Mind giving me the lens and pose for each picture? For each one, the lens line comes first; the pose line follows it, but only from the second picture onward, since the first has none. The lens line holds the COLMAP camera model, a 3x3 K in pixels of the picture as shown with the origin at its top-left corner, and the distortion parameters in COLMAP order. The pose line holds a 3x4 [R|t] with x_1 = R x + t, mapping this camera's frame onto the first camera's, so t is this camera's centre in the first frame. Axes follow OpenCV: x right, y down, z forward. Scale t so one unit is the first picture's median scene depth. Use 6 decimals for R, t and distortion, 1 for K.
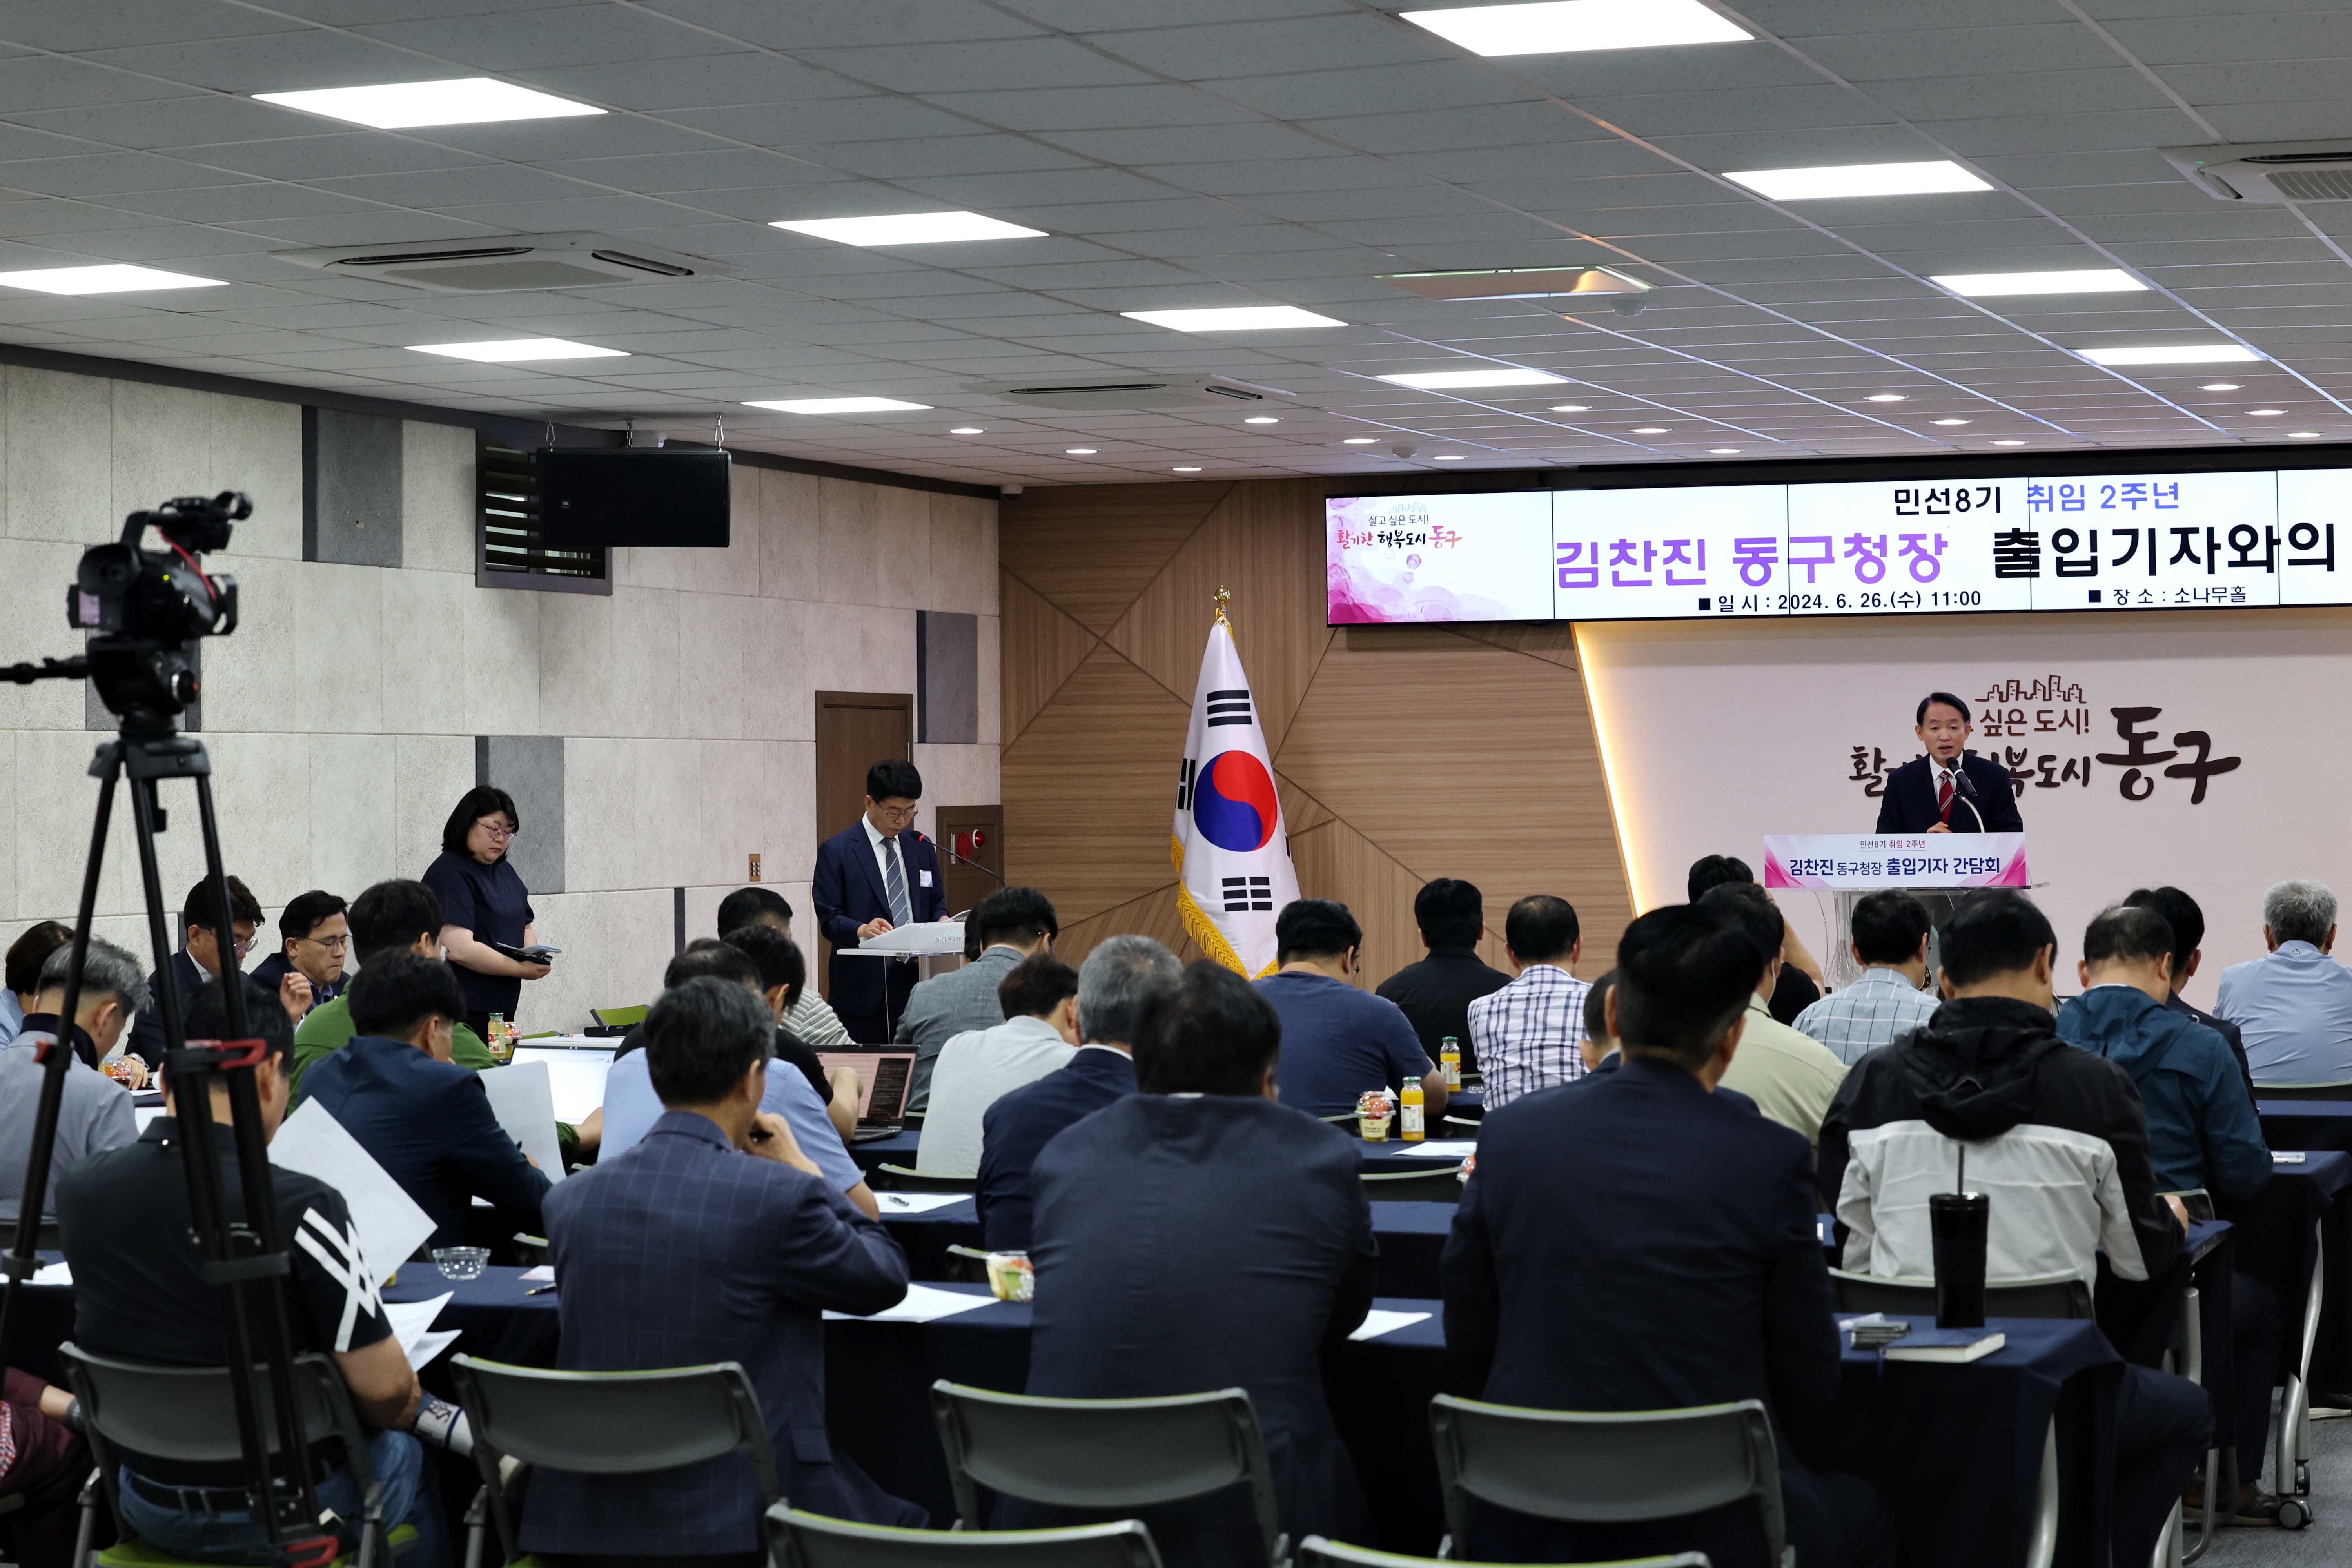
lens RADIAL K [[4797.1, 0, 1176.0], [0, 4797.1, 784.0], [0, 0, 1]] dist [-0.257980, 0.490489]
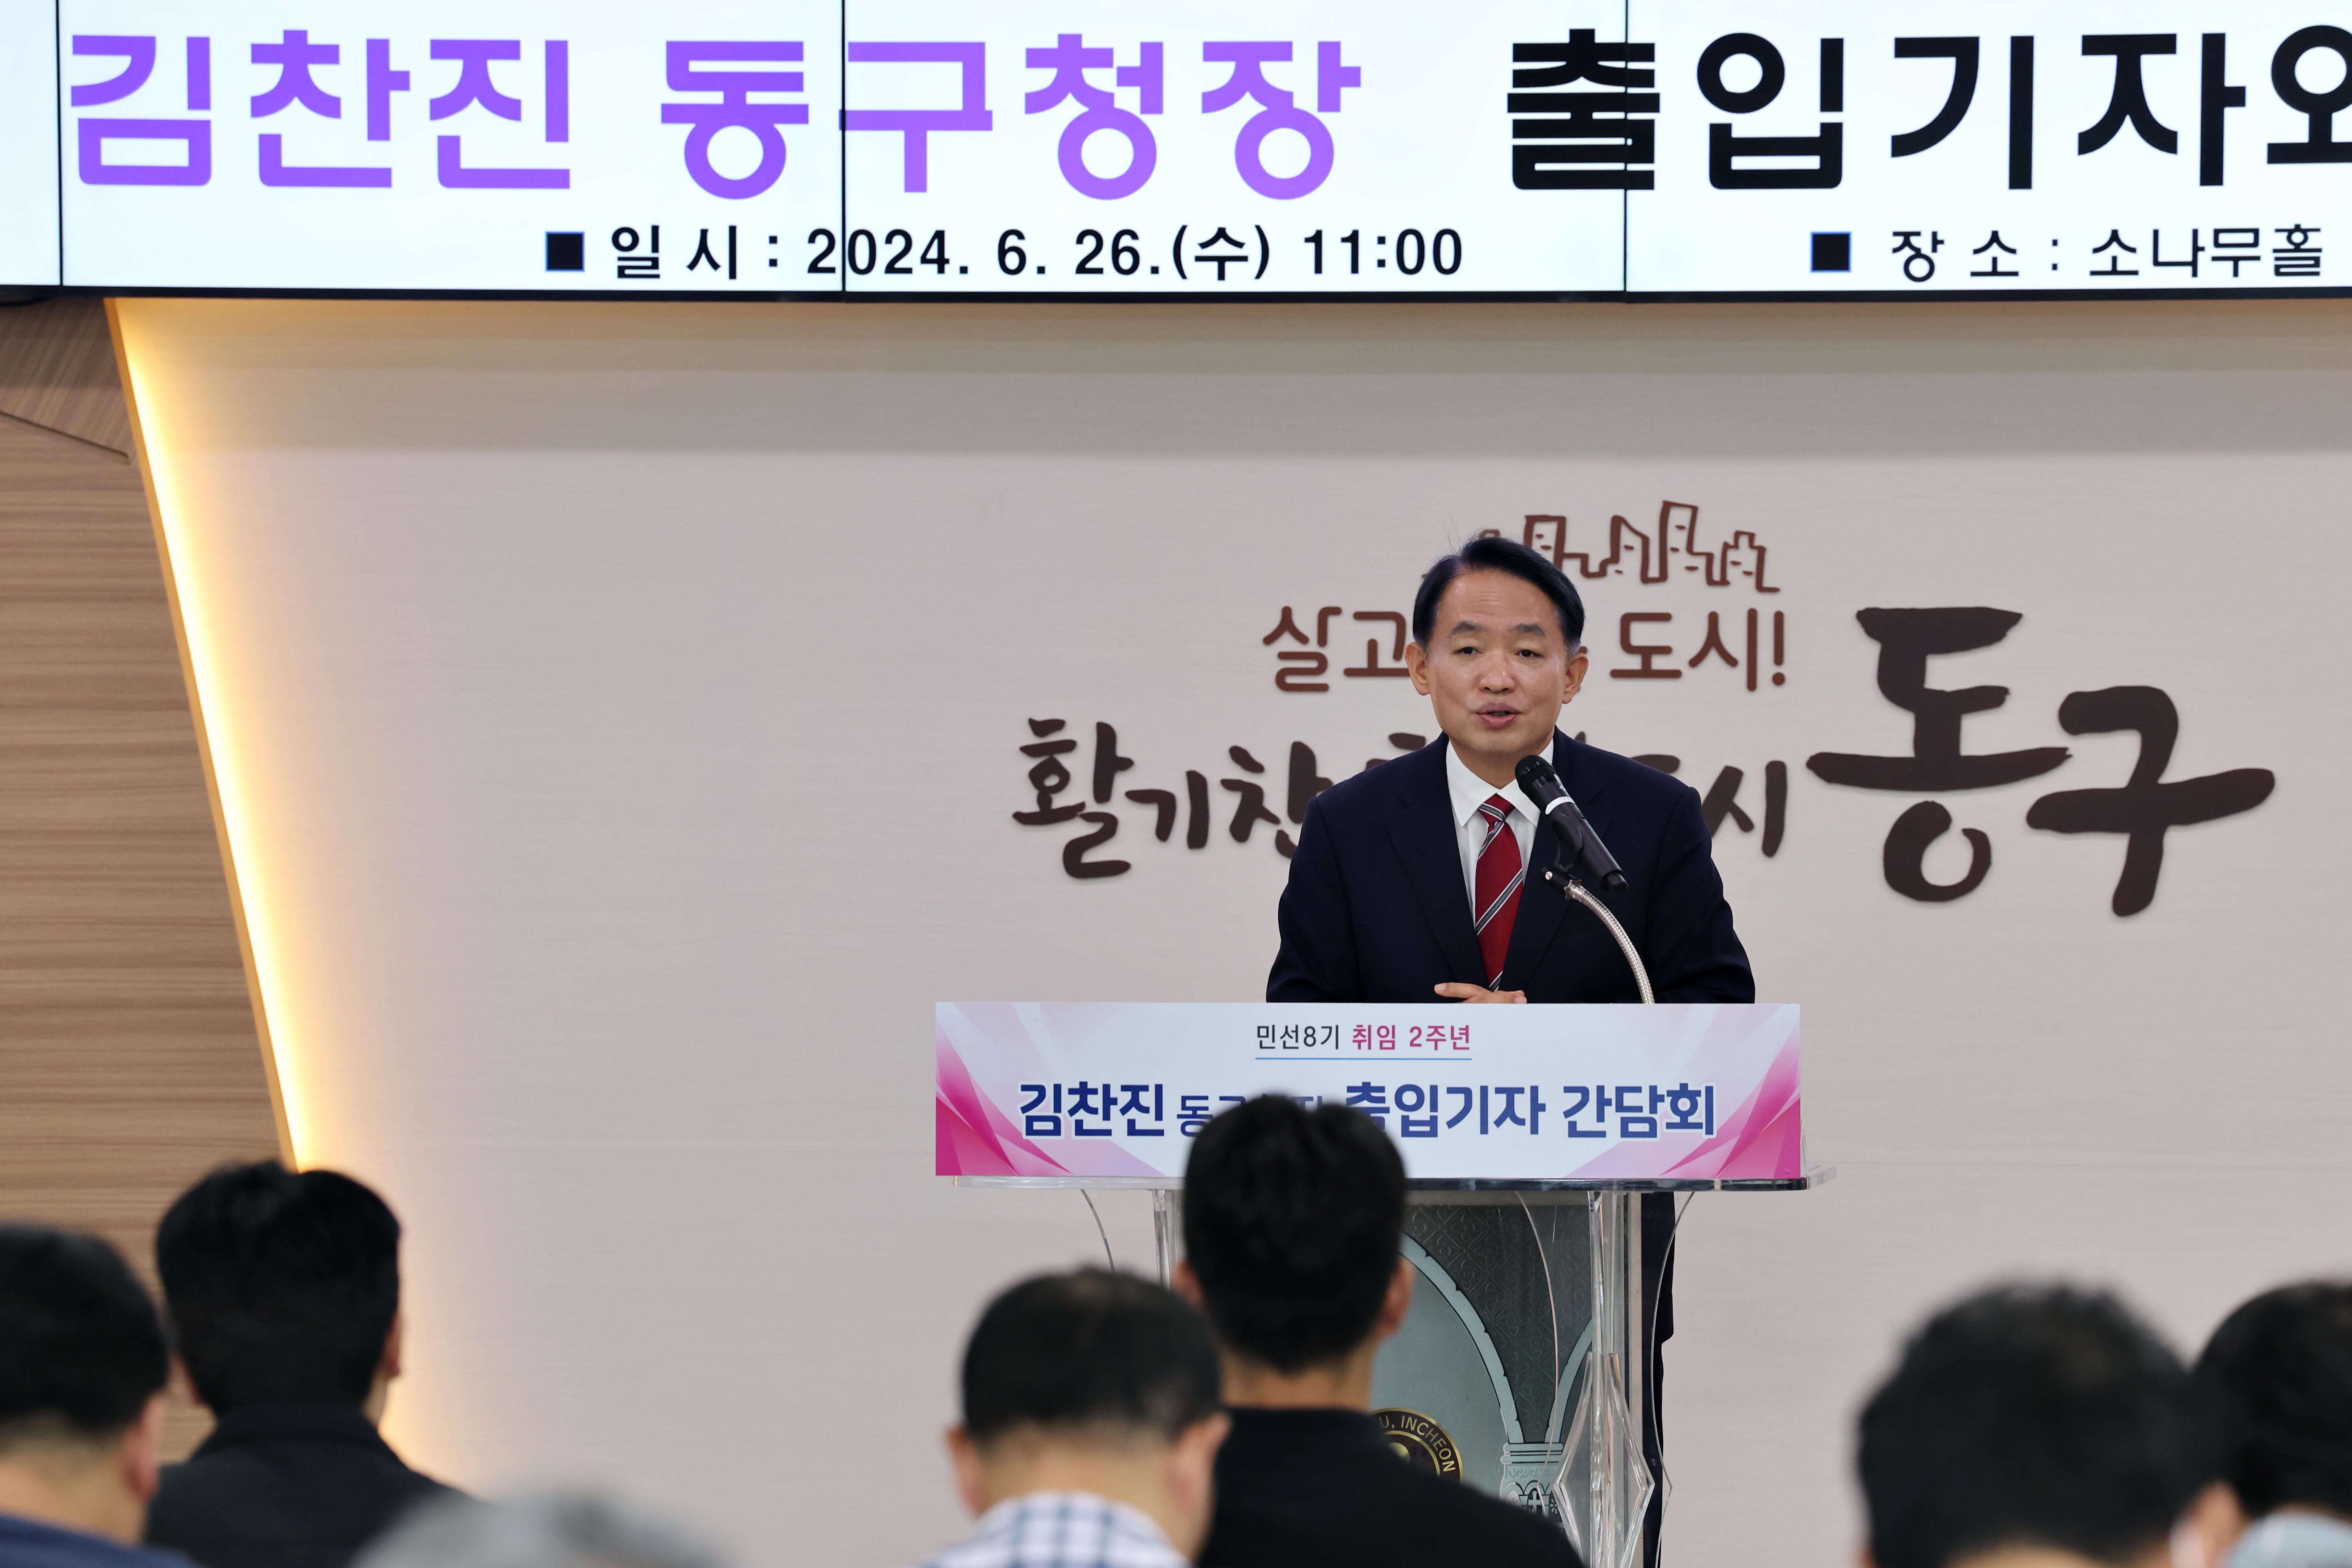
lens RADIAL K [[13484.2, 0, 1224.3], [0, 13484.2, 813.1], [0, 0, 1]] dist [1.379196, 25.562711]
pose [[0.973030, 0.015352, 0.230168, -0.050936], [-0.015073, 0.999882, -0.002971, 0.000874], [-0.230186, -0.000578, 0.973146, 0.134132]]
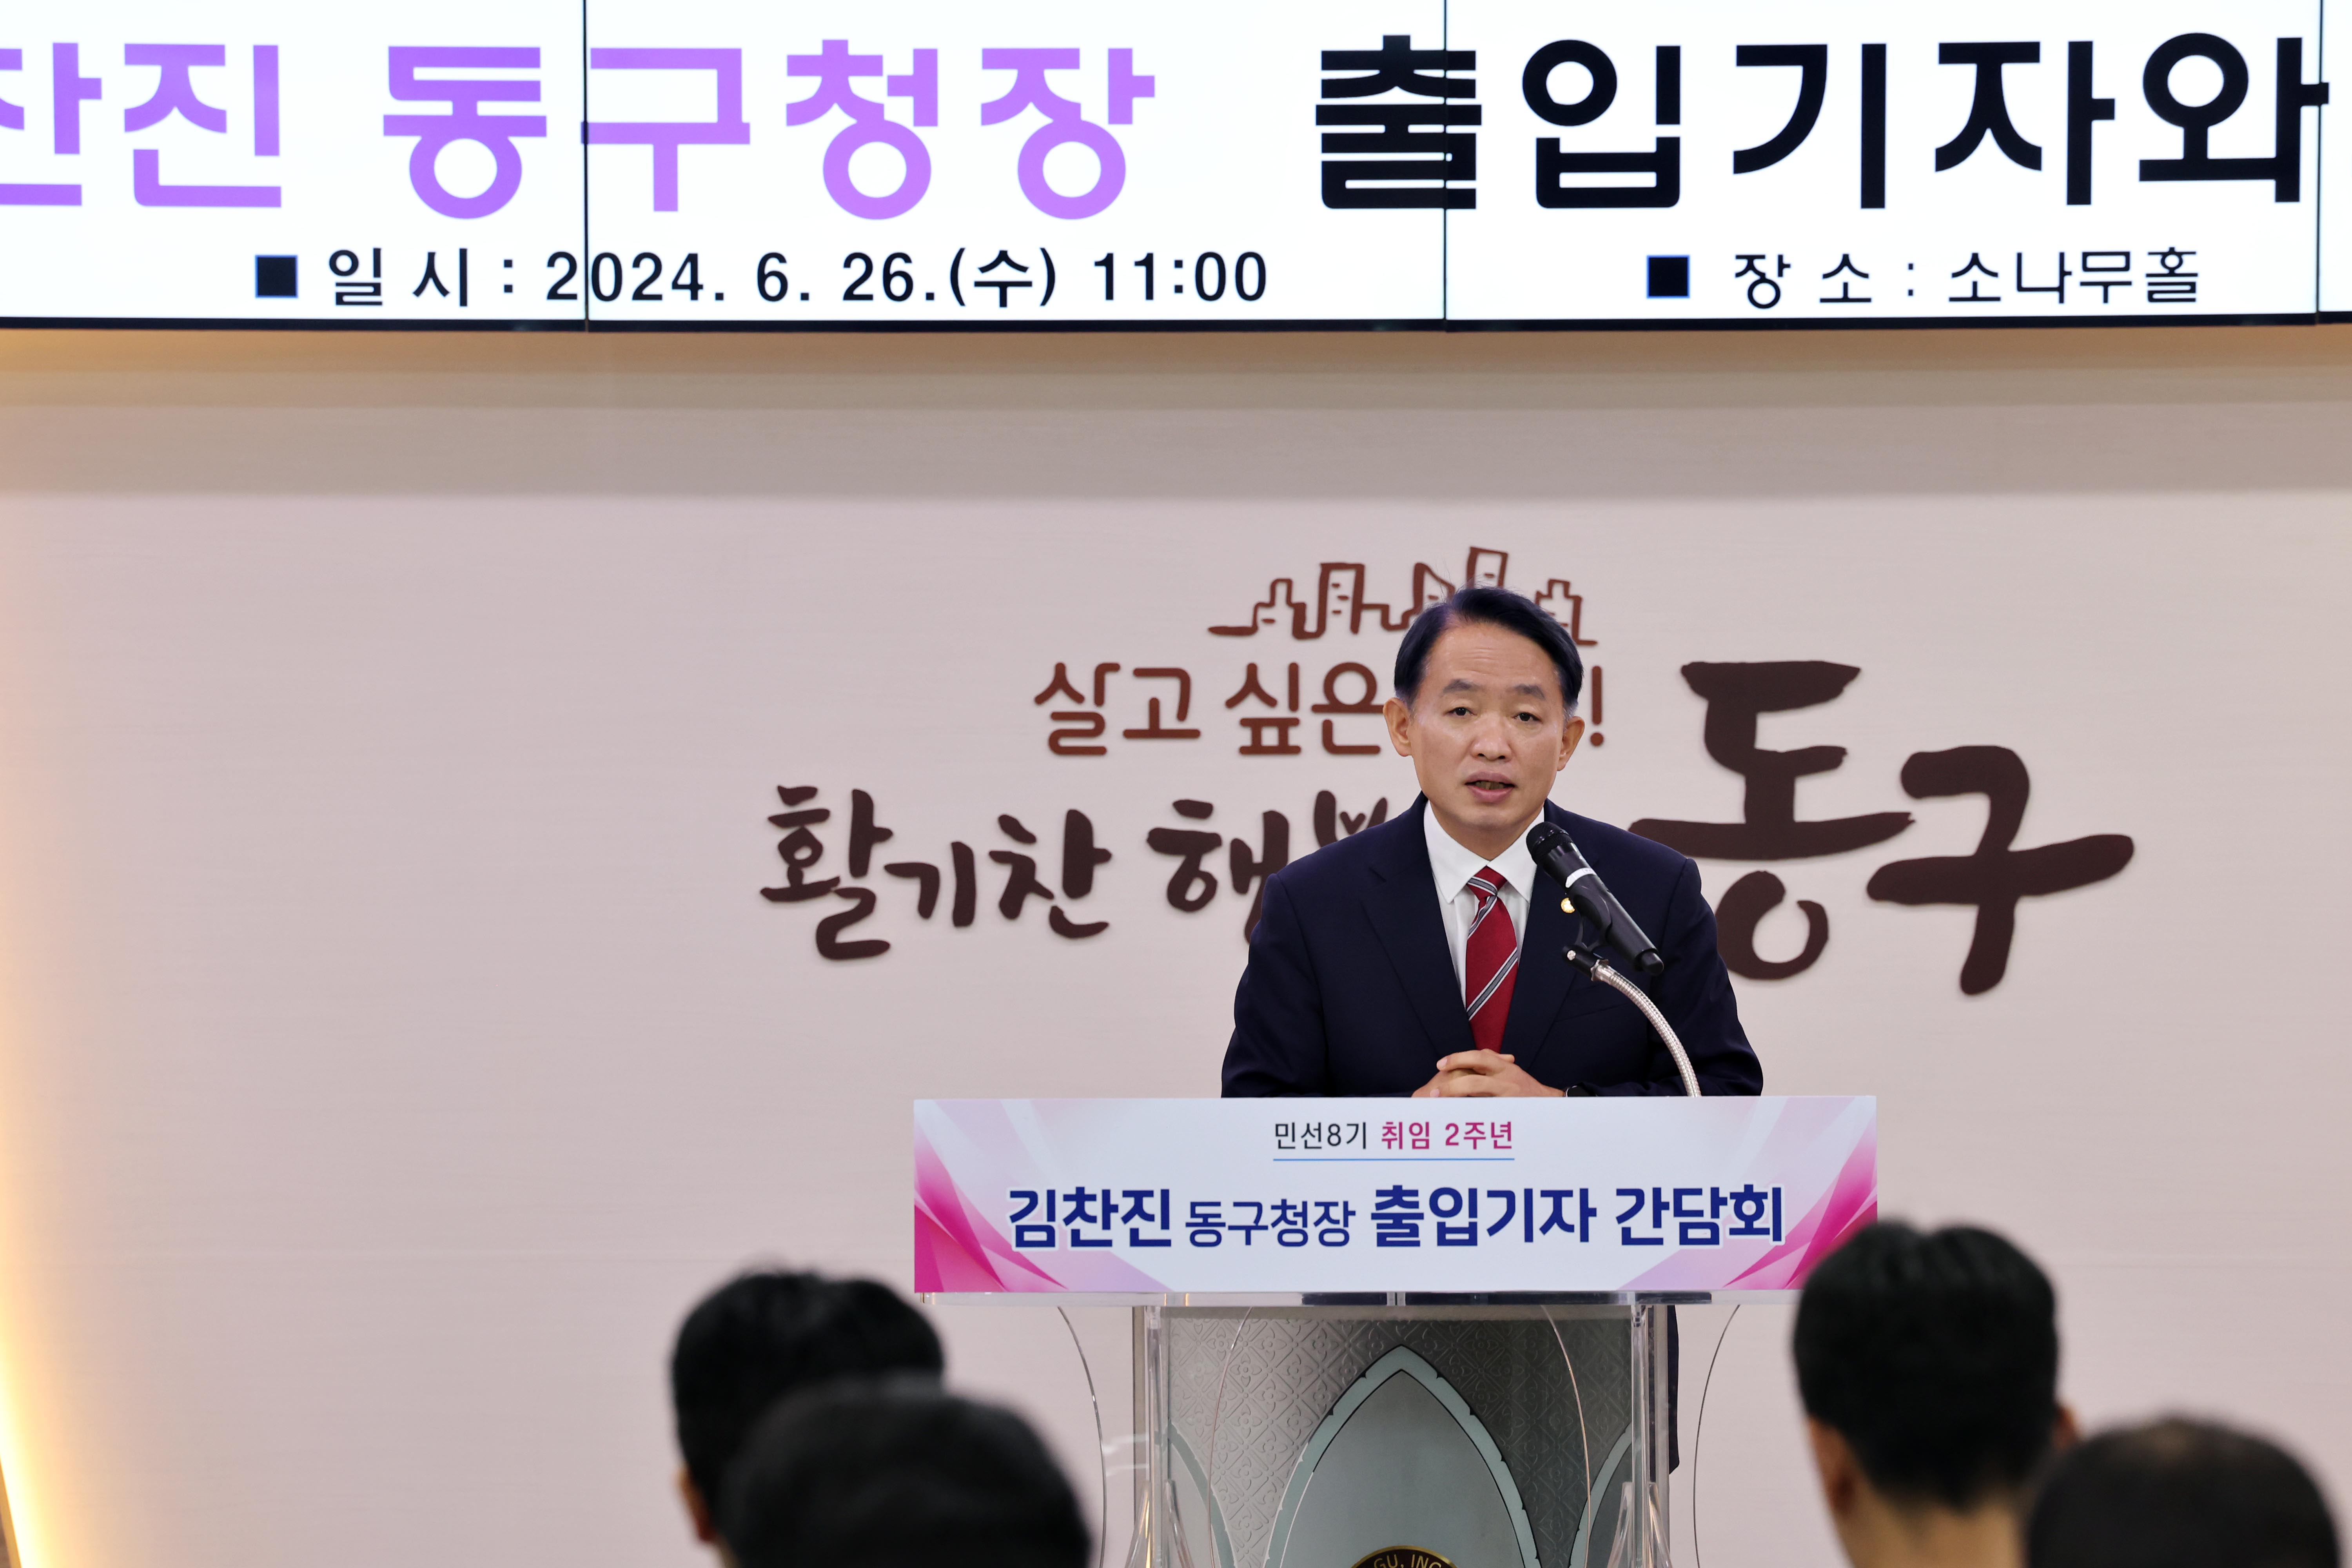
lens RADIAL K [[13479.4, 0, 1176.0], [0, 13479.4, 784.0], [0, 0, 1]] dist [1.335421, 24.954185]
pose [[0.947350, 0.012546, 0.319954, -0.097794], [-0.009371, 0.999890, -0.011462, 0.001214], [-0.320063, 0.007861, 0.947364, 0.223634]]
